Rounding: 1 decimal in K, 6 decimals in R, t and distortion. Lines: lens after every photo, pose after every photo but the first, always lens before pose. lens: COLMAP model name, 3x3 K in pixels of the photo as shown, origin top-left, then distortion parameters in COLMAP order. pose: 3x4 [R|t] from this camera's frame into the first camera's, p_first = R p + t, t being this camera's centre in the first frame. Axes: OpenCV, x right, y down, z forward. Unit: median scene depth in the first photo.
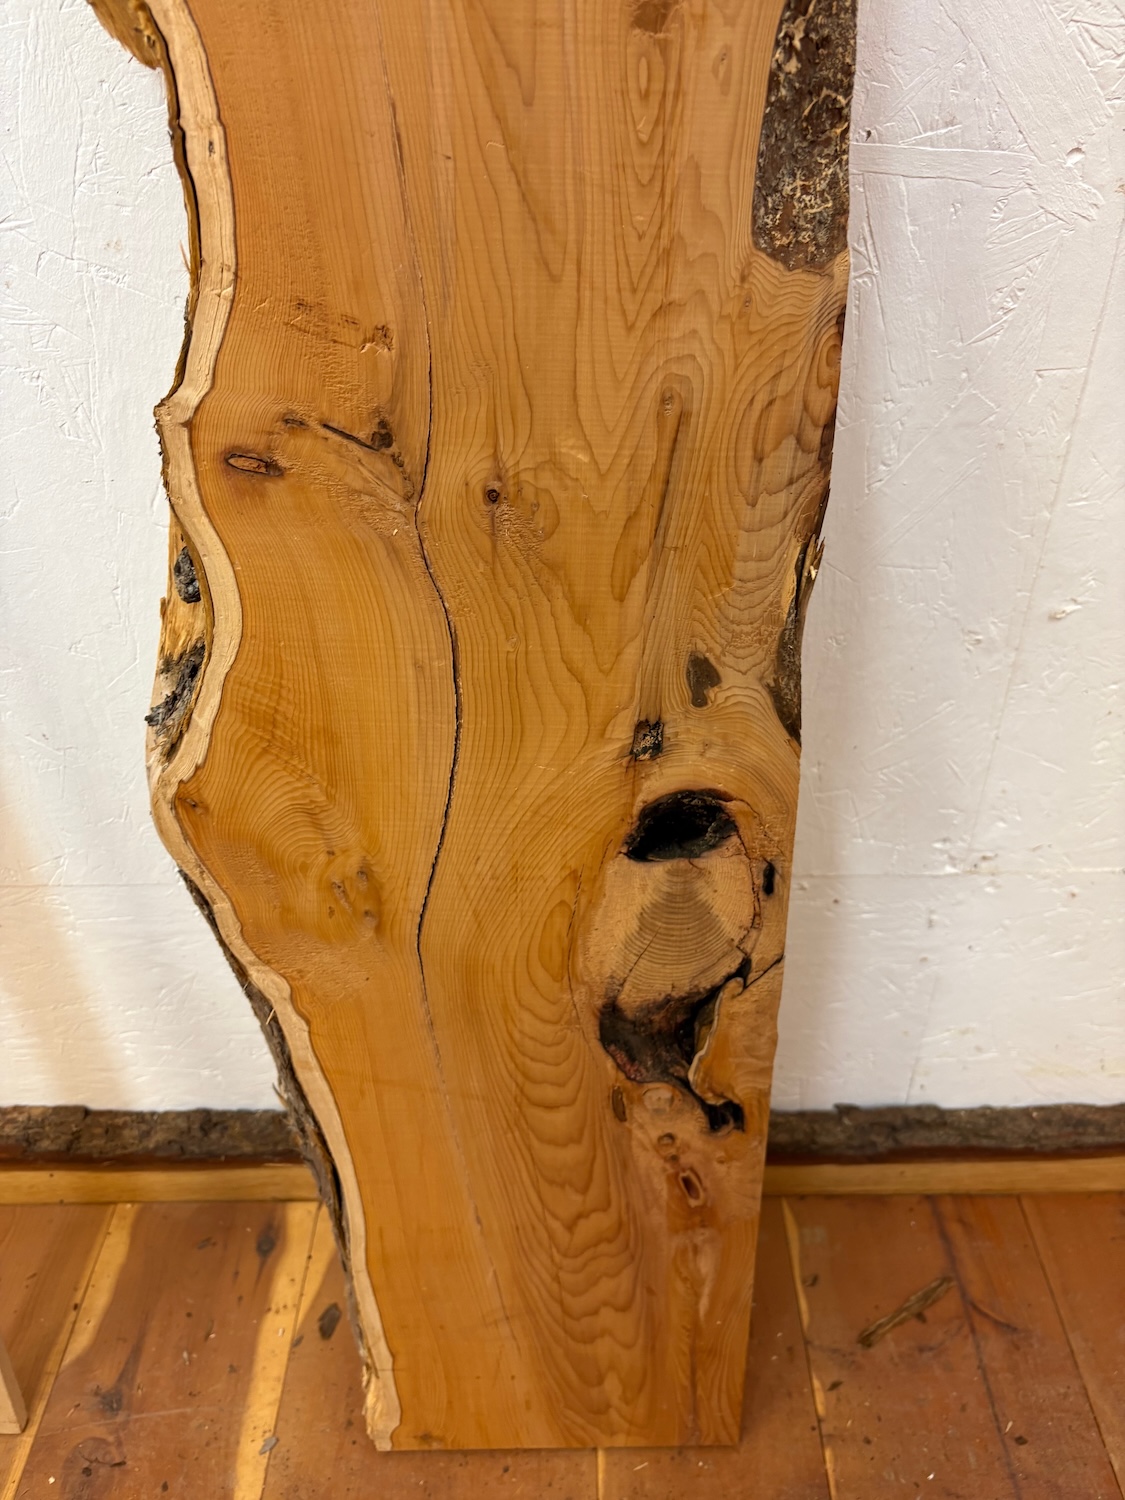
lens RADIAL K [[1167.3, 0, 550.9], [0, 1167.3, 756.5], [0, 0, 1]] dist [0.065319, -0.115209]
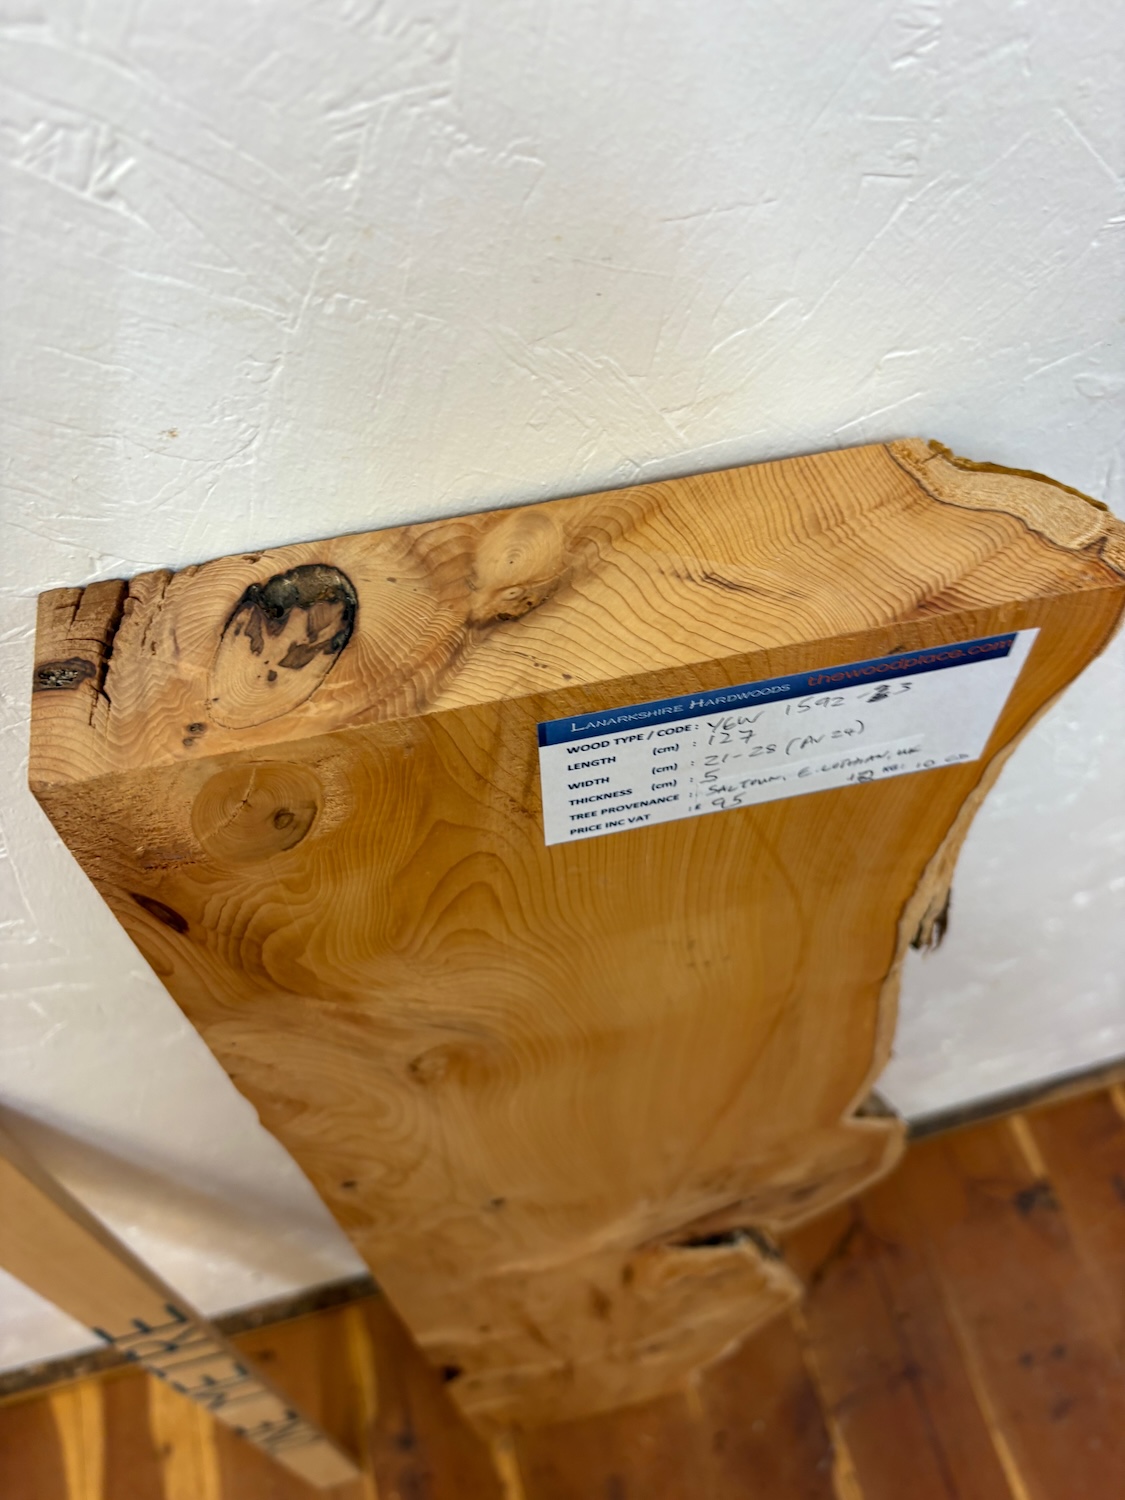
lens RADIAL K [[1189.0, 0, 562.5], [0, 1189.0, 750.0], [0, 0, 1]] dist [0.001806, -0.032426]
pose [[0.964689, -0.212894, 0.155084, -0.228669], [0.127081, 0.891941, 0.433925, -1.142265], [-0.230706, -0.398894, 0.887501, -0.184035]]
